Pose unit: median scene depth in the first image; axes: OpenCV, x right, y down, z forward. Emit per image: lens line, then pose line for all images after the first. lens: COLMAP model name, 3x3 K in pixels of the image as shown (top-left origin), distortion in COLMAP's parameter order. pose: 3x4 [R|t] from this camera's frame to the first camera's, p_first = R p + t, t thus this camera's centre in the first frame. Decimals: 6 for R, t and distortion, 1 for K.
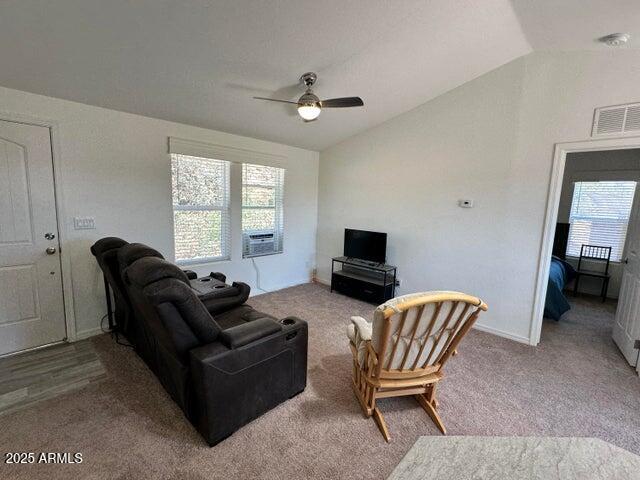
lens RADIAL K [[293.9, 0, 321.1], [0, 293.9, 239.5], [0, 0, 1]] dist [0.000684, 0.000228]
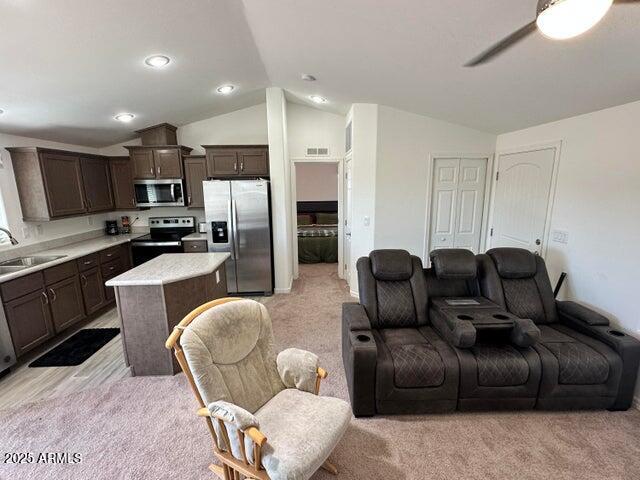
lens RADIAL K [[299.3, 0, 320.0], [0, 299.3, 240.0], [0, 0, 1]] dist [-0.000924, 0.000690]
pose [[-0.702442, 0.106932, -0.703663, 0.359814], [-0.108383, 0.961049, 0.254240, -0.152474], [0.703441, 0.254853, -0.663491, 0.782462]]
